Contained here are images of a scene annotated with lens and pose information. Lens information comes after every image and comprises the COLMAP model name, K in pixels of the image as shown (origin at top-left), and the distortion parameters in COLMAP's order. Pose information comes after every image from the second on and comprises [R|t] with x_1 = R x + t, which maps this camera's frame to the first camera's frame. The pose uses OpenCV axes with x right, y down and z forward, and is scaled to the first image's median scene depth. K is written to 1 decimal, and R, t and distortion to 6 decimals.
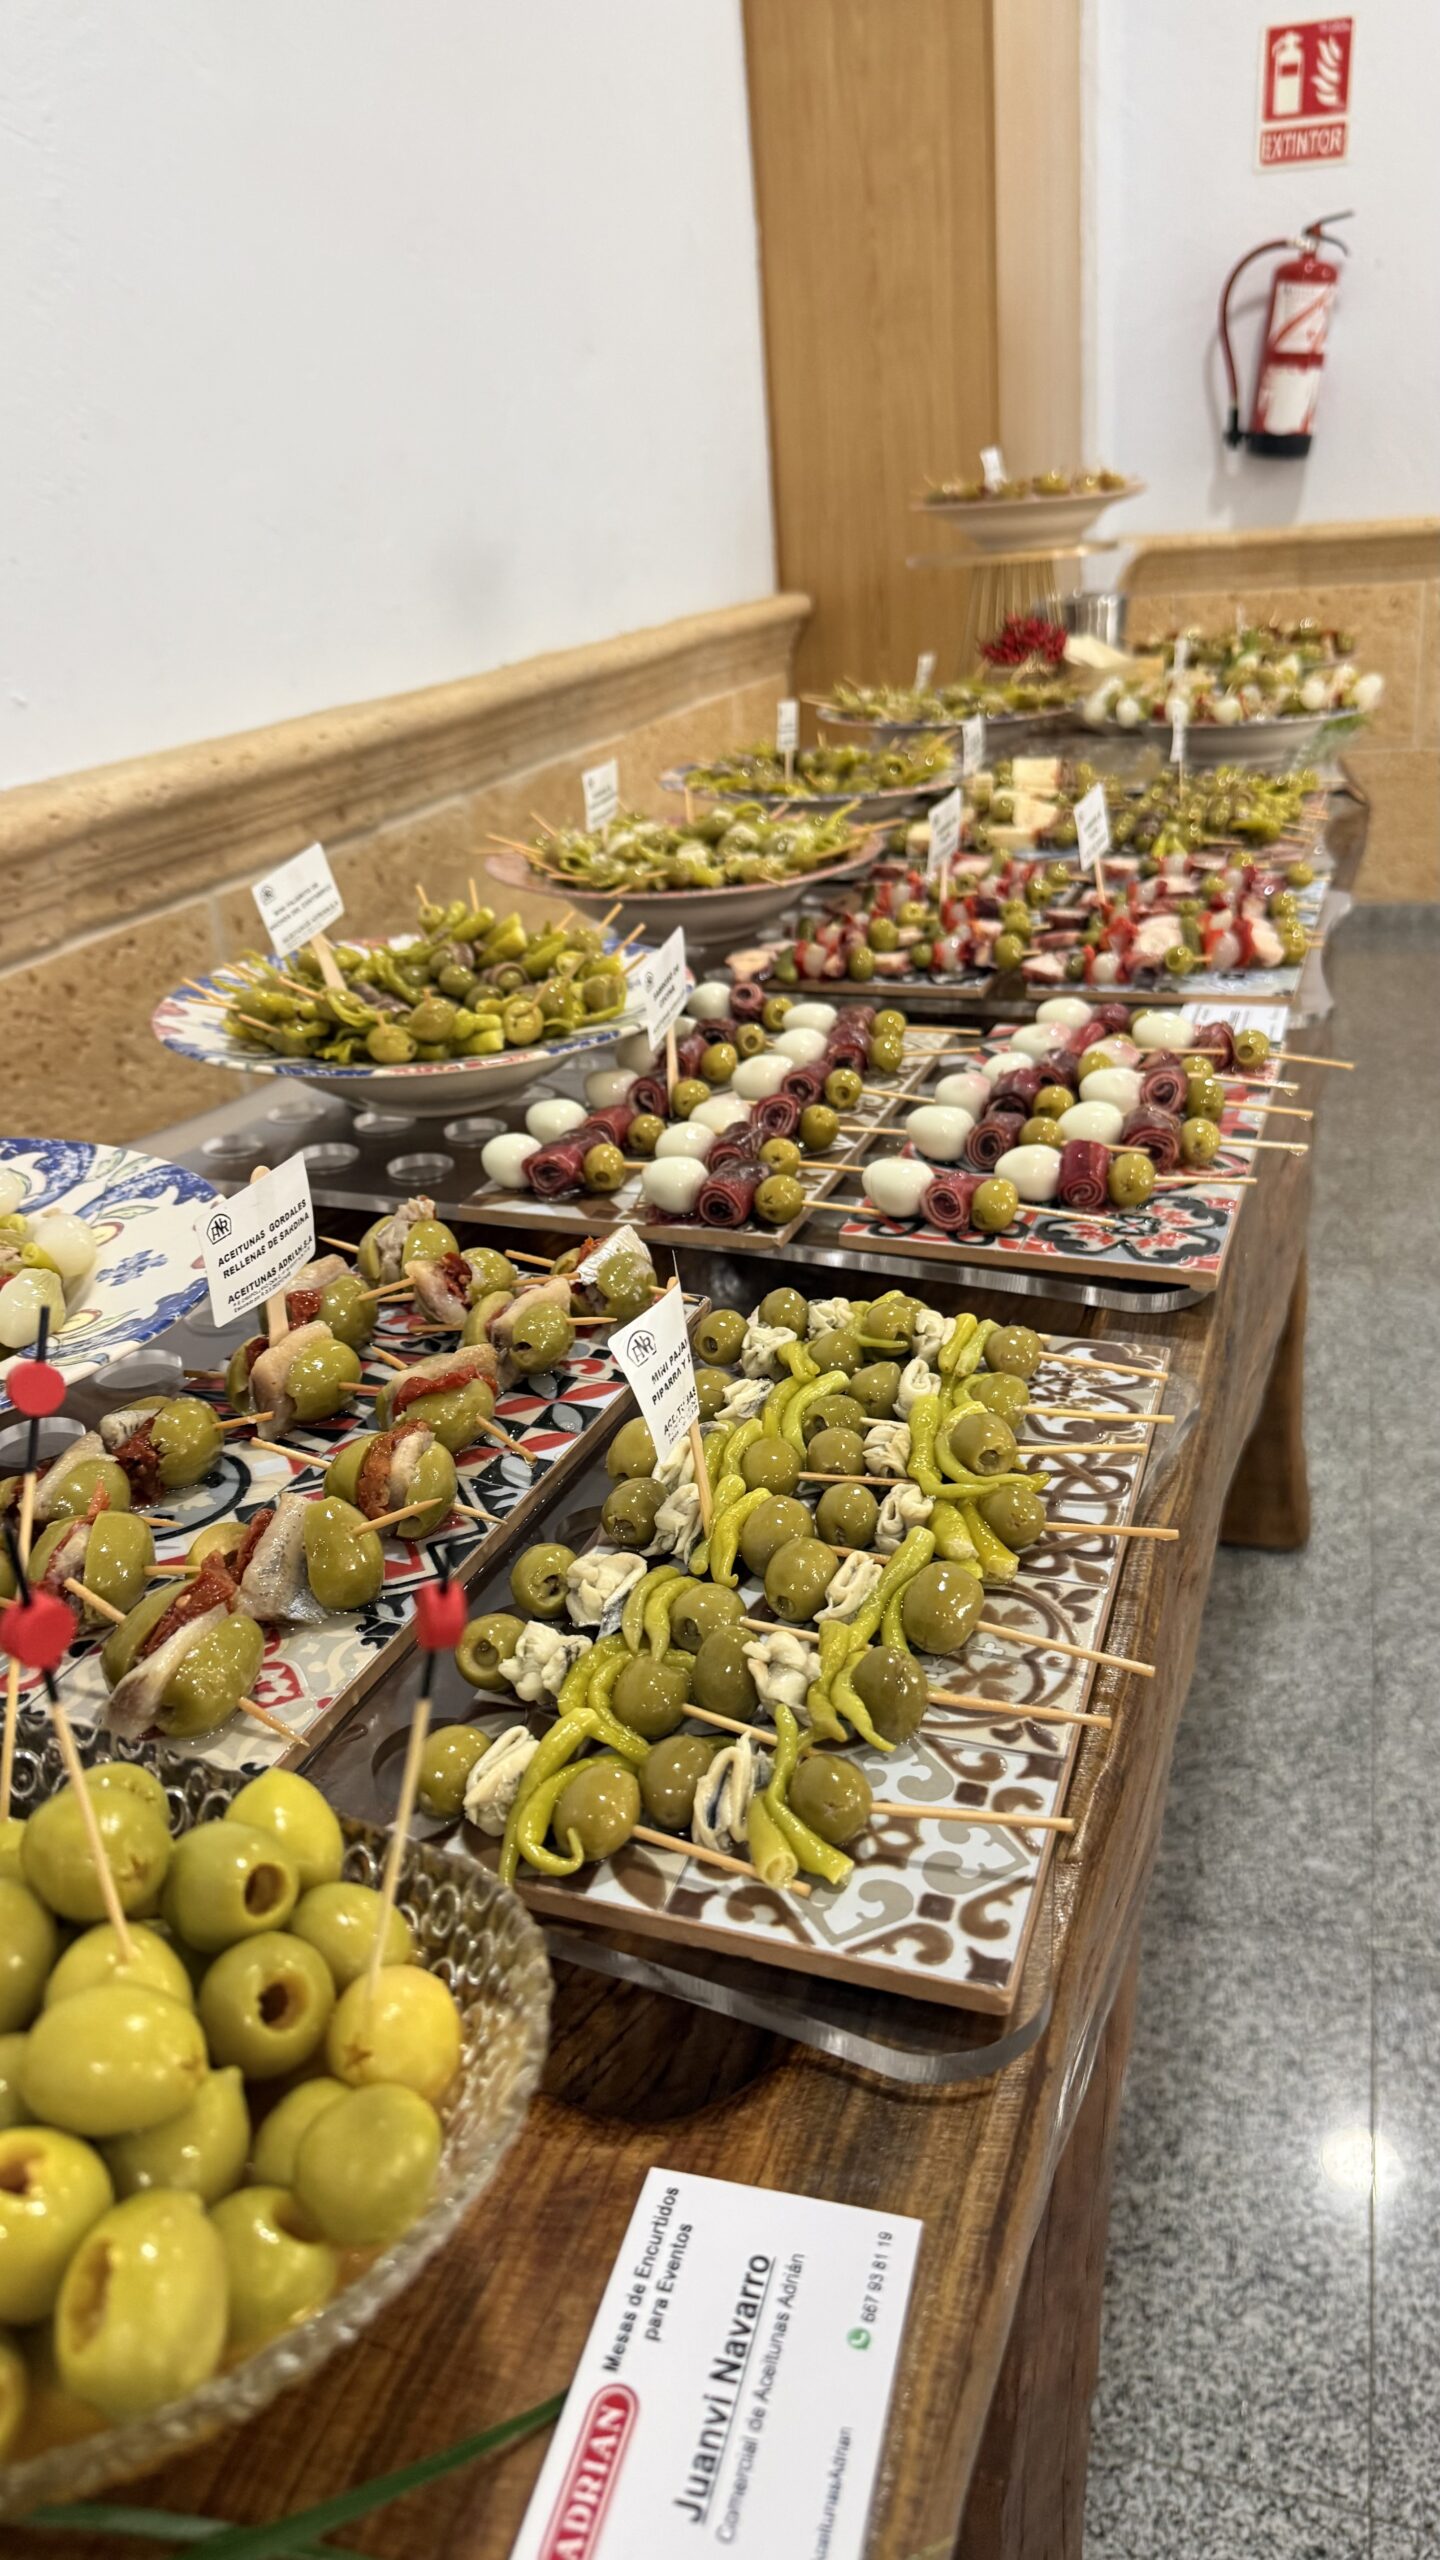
lens RADIAL K [[1817.1, 0, 717.0], [0, 1817.1, 1264.3], [0, 0, 1]] dist [0.049590, -0.072623]
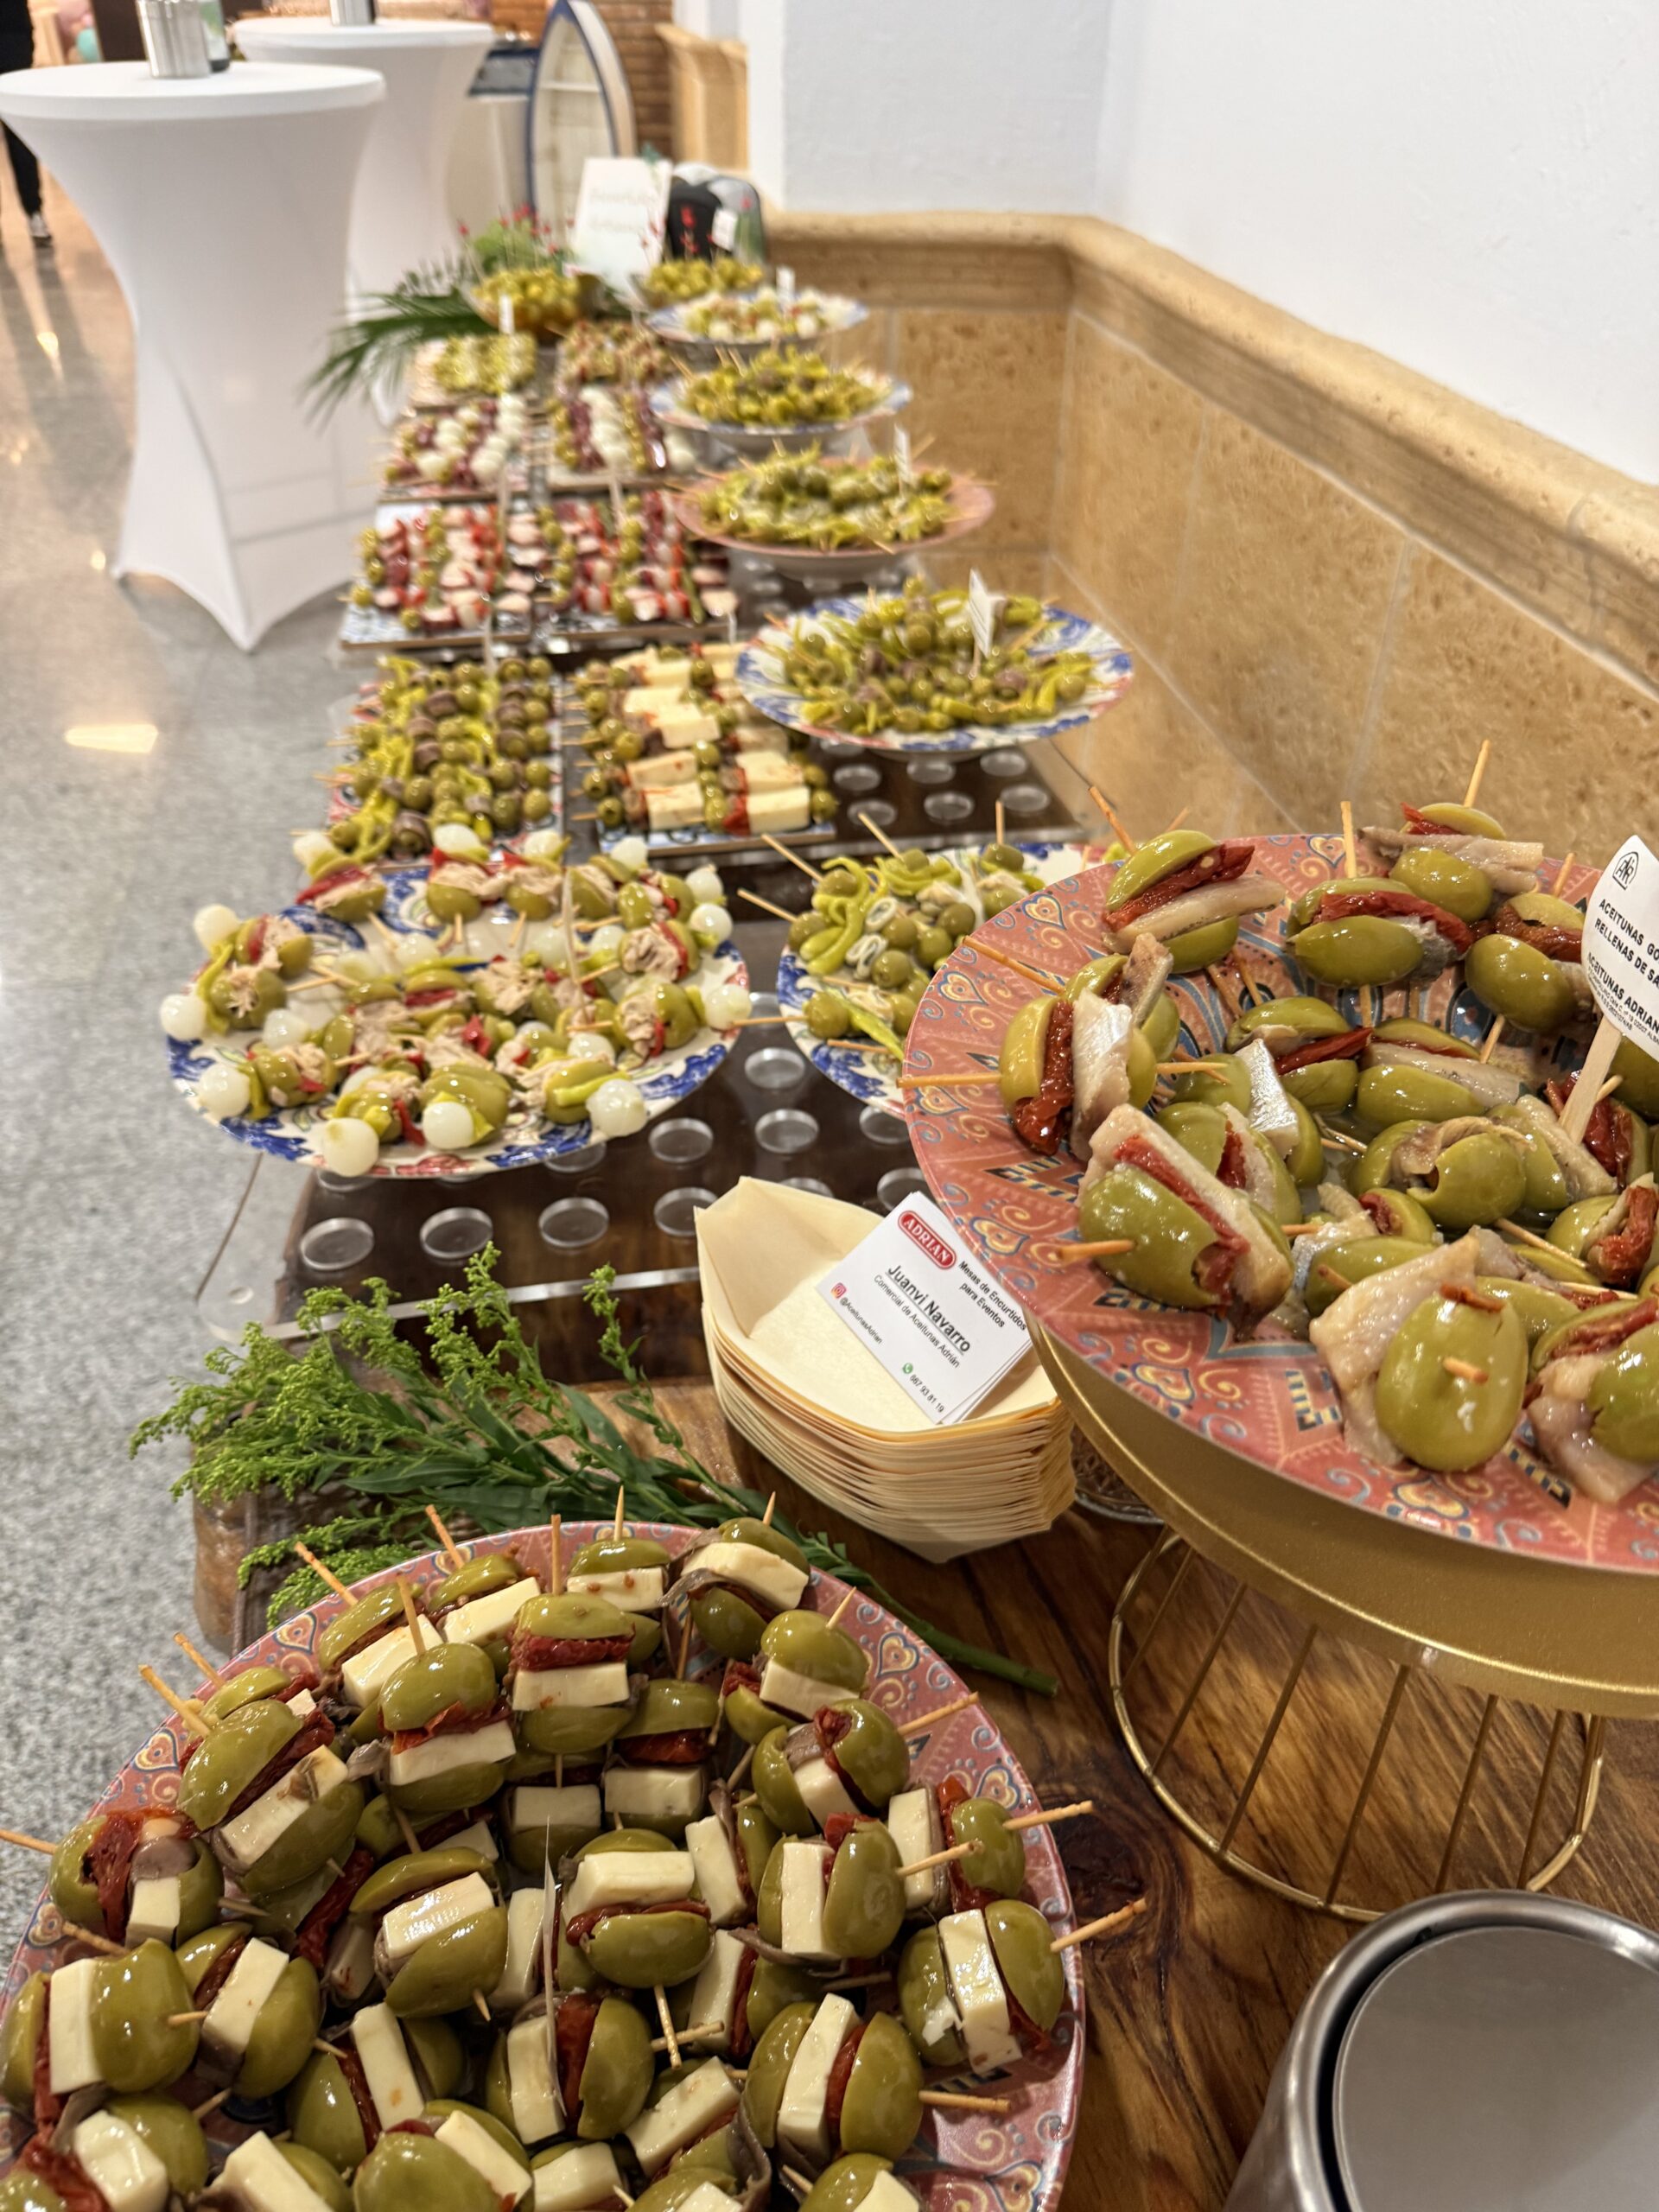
lens RADIAL K [[1572.5, 0, 827.6], [0, 1572.5, 1110.0], [0, 0, 1]] dist [0.037198, -0.053959]
pose [[-0.878793, 0.333615, -0.341209, 0.393782], [-0.136789, 0.508907, 0.849884, -0.741066], [0.457177, 0.793546, -0.401589, 1.392765]]
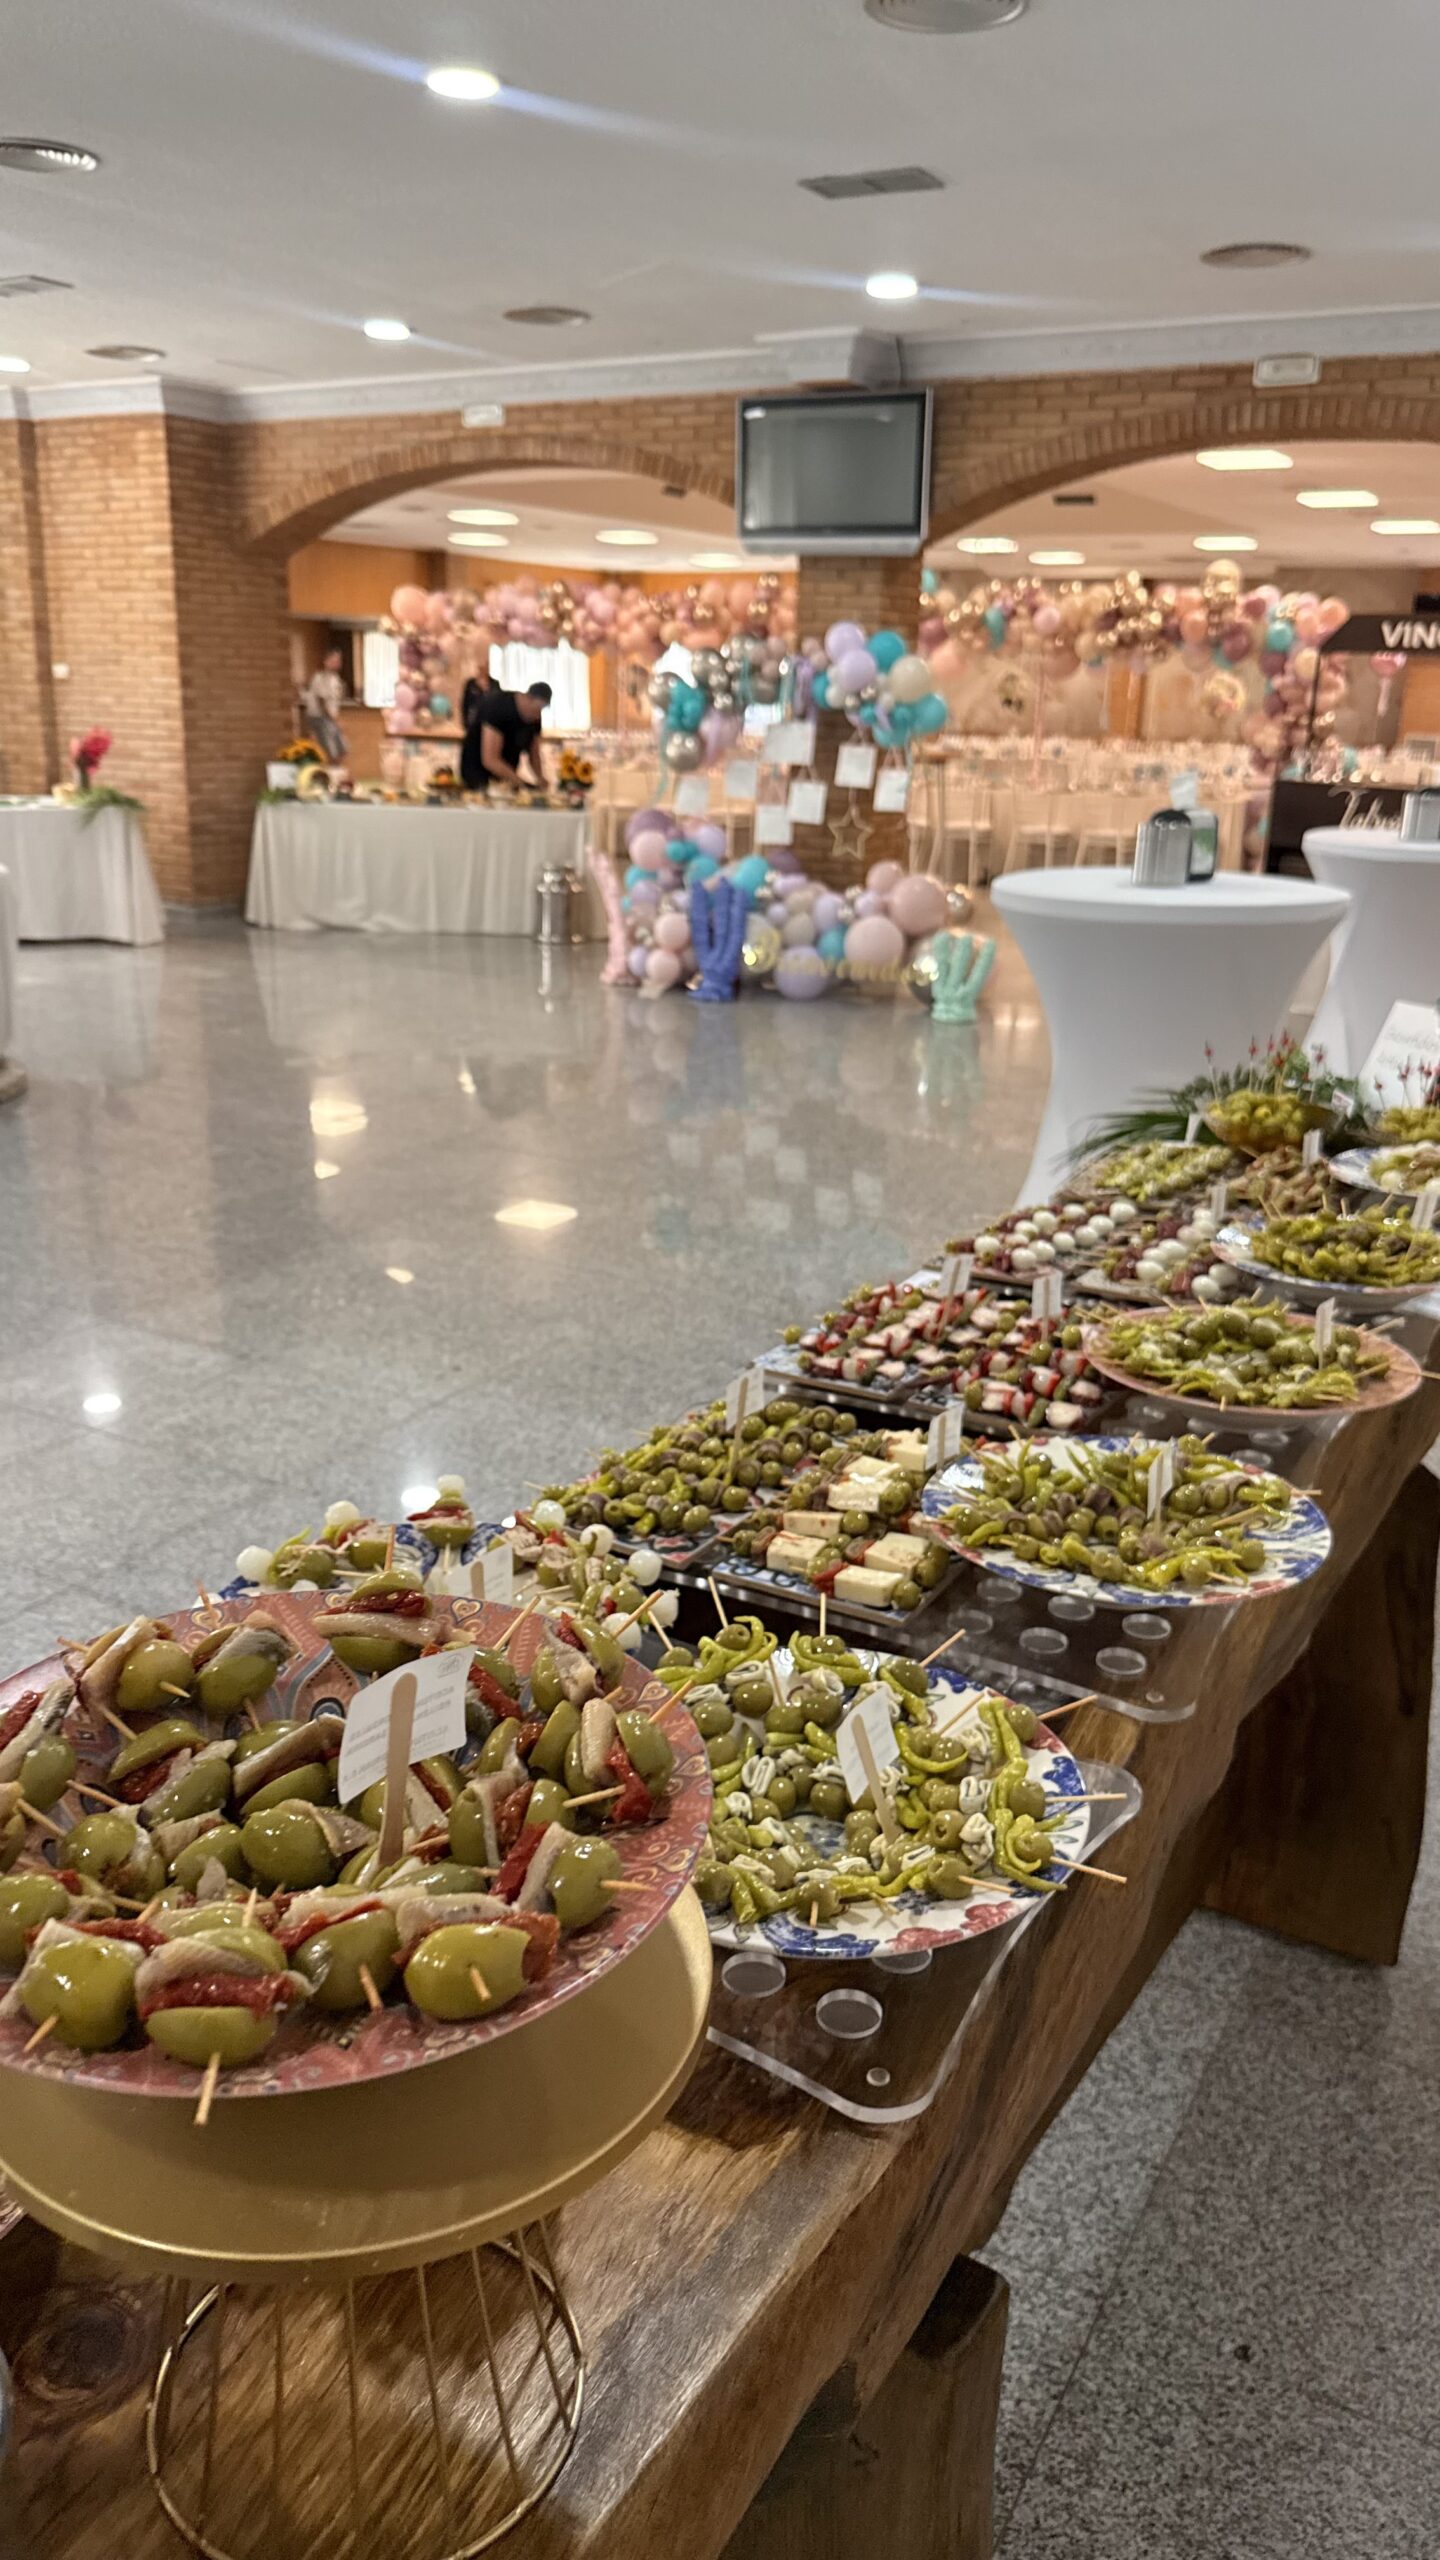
lens RADIAL K [[1817.1, 0, 703.1], [0, 1817.1, 1317.5], [0, 0, 1]] dist [0.049590, -0.072623]
pose [[-0.975877, -0.018238, 0.217557, 0.054395], [0.129573, 0.753637, 0.644393, -0.860201], [-0.175711, 0.657038, -0.733094, 1.541762]]
